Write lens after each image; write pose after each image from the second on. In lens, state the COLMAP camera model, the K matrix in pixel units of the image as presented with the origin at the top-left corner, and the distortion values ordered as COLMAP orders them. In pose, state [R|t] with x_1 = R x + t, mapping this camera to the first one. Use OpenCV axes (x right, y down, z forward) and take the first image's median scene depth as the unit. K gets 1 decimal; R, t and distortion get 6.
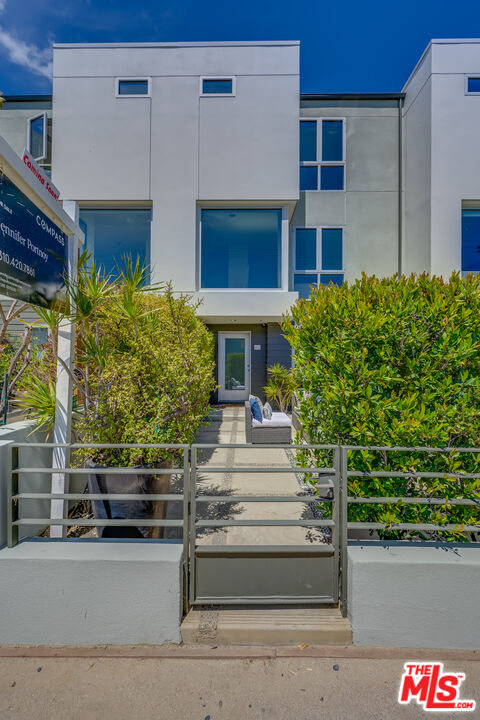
lens RADIAL K [[288.6, 0, 237.9], [0, 288.6, 359.0], [0, 0, 1]] dist [0.002767, -0.001126]
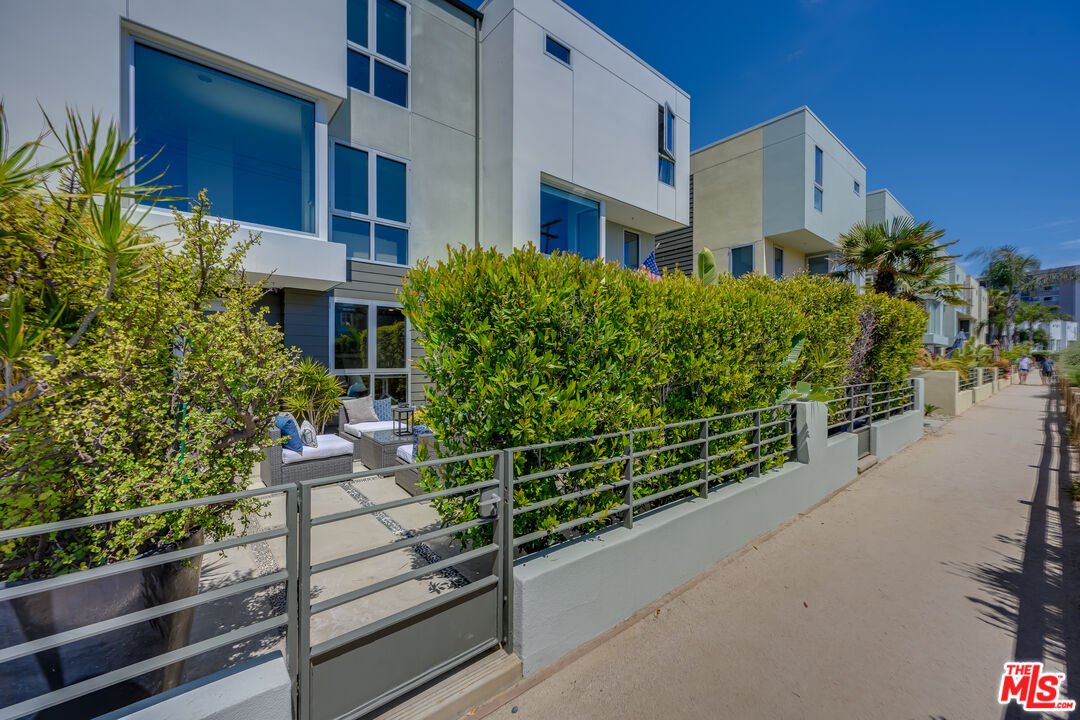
lens RADIAL K [[430.0, 0, 530.0], [0, 430.0, 359.9], [0, 0, 1]] dist [0.004547, -0.001045]
pose [[0.769772, -0.003318, 0.638311, -0.116027], [-0.006105, 0.999902, 0.012560, 0.009950], [-0.638290, -0.013566, 0.769676, 0.006217]]
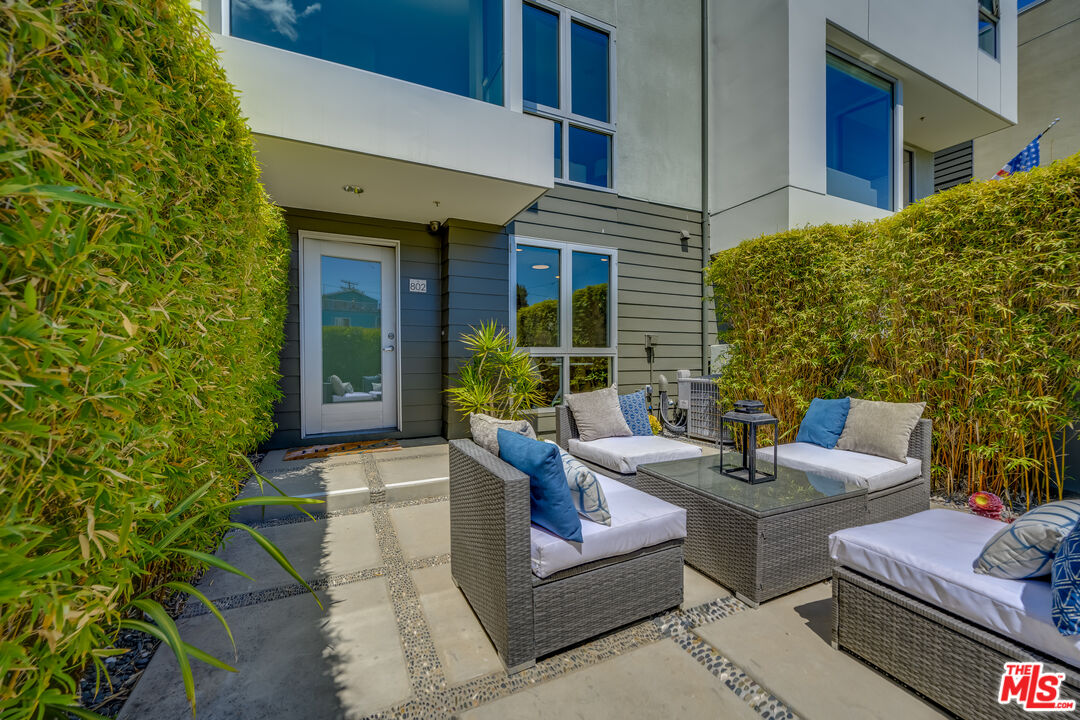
lens RADIAL K [[433.0, 0, 530.4], [0, 433.0, 360.9], [0, 0, 1]] dist [0.002767, -0.001126]
pose [[0.902439, -0.008911, 0.430726, -0.072435], [0.003843, 0.999913, 0.012636, 0.082247], [-0.430801, -0.009748, 0.902394, 0.701275]]
